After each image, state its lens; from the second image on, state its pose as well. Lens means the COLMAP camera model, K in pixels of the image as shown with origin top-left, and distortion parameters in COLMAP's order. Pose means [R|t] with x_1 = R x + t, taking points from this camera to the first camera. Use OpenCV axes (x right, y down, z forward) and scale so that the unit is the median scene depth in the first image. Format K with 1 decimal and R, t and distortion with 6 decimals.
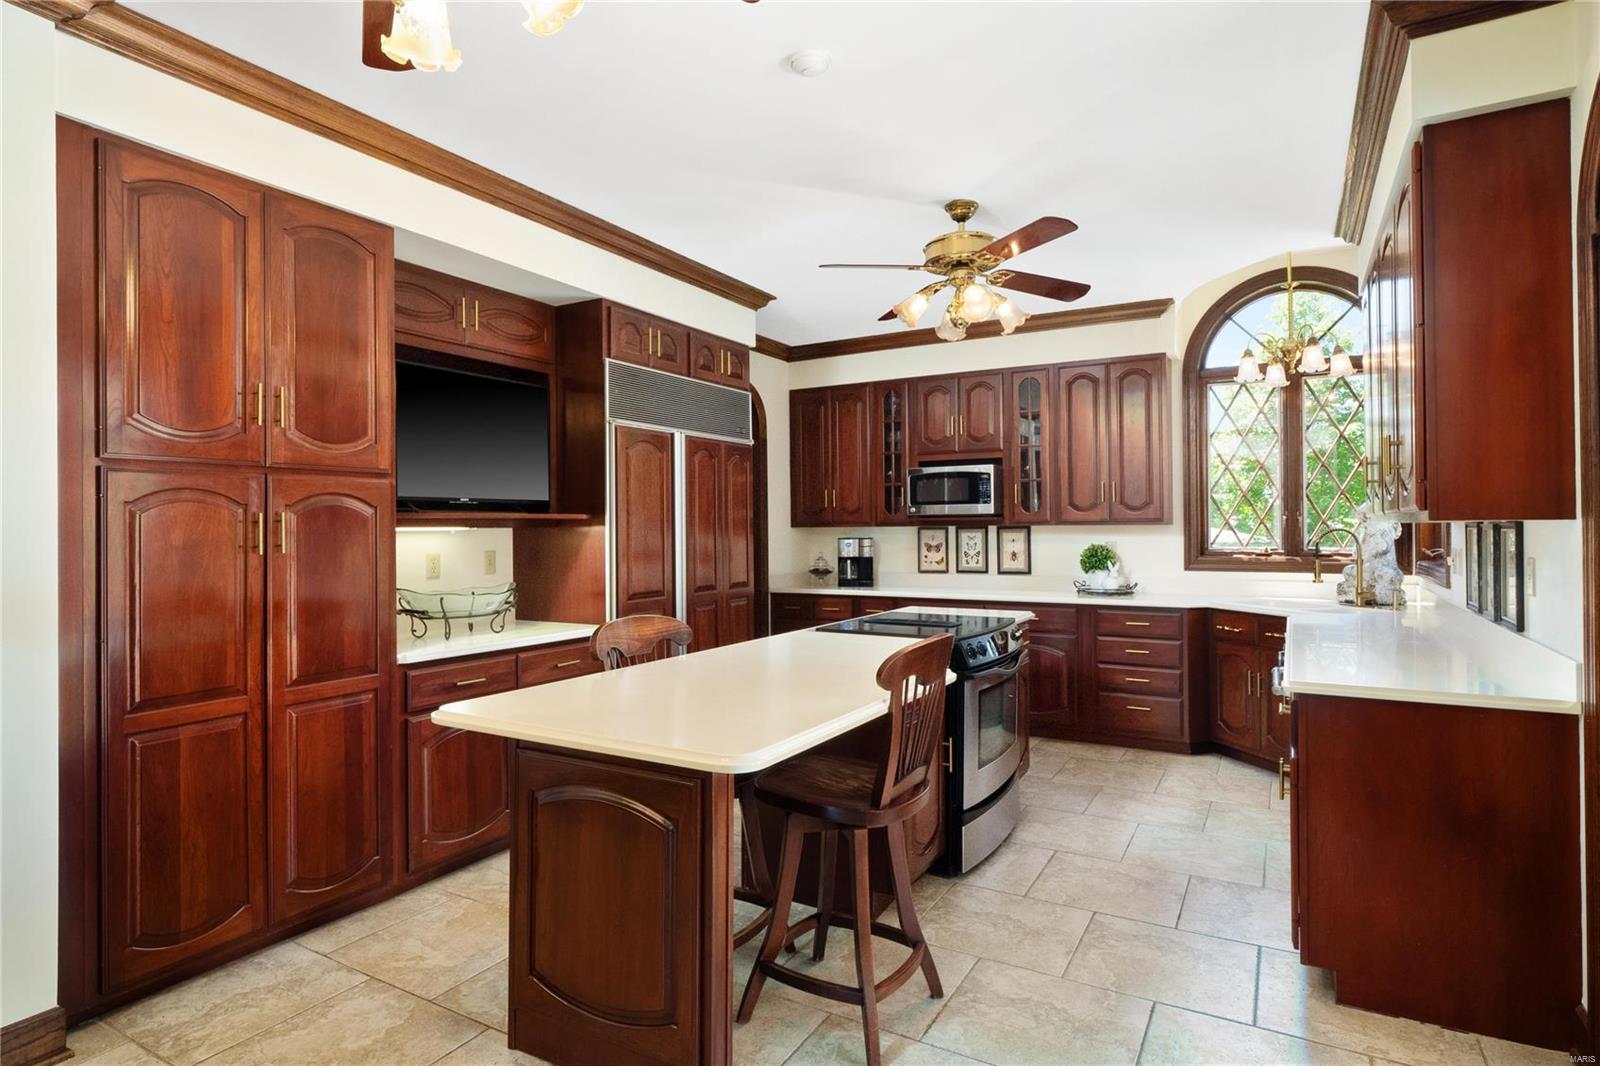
lens RADIAL K [[835.2, 0, 809.8], [0, 835.2, 528.0], [0, 0, 1]] dist [0.000262, -0.003168]
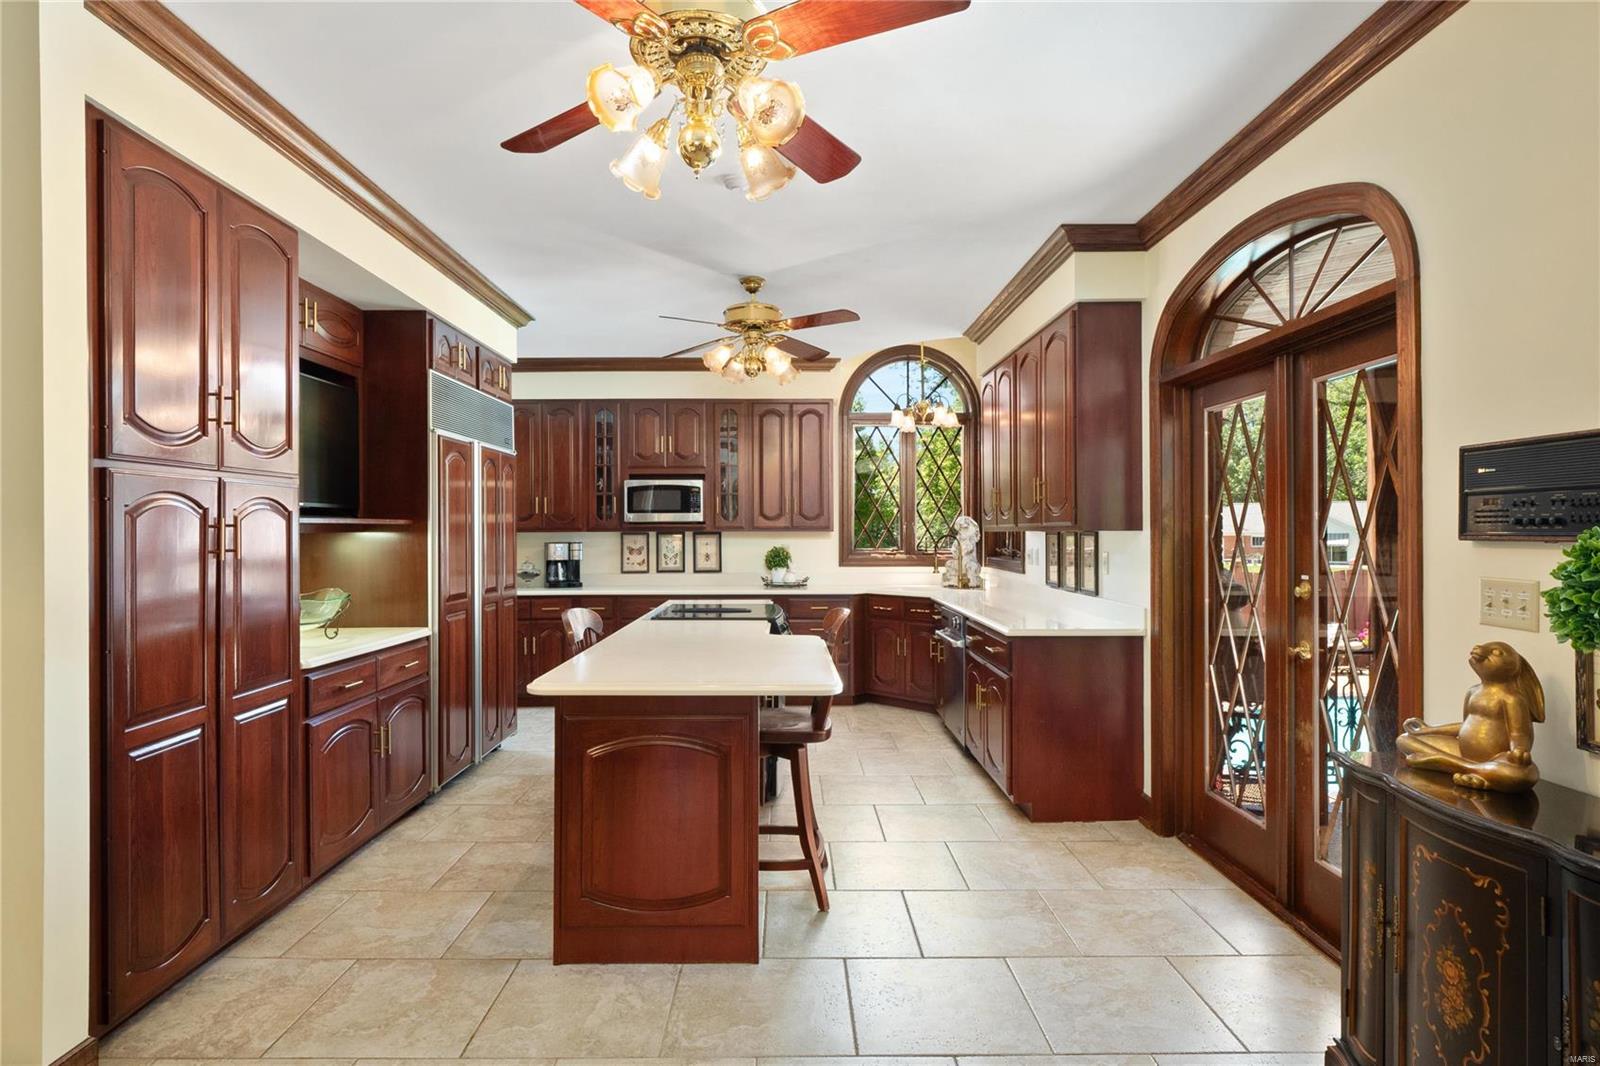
lens RADIAL K [[835.2, 0, 782.8], [0, 835.2, 536.6], [0, 0, 1]] dist [0.000262, -0.003168]
pose [[0.868915, 0.000943, 0.494960, -0.276755], [-0.003834, 0.999981, 0.004824, -0.002030], [-0.494946, -0.006090, 0.868902, -0.087132]]
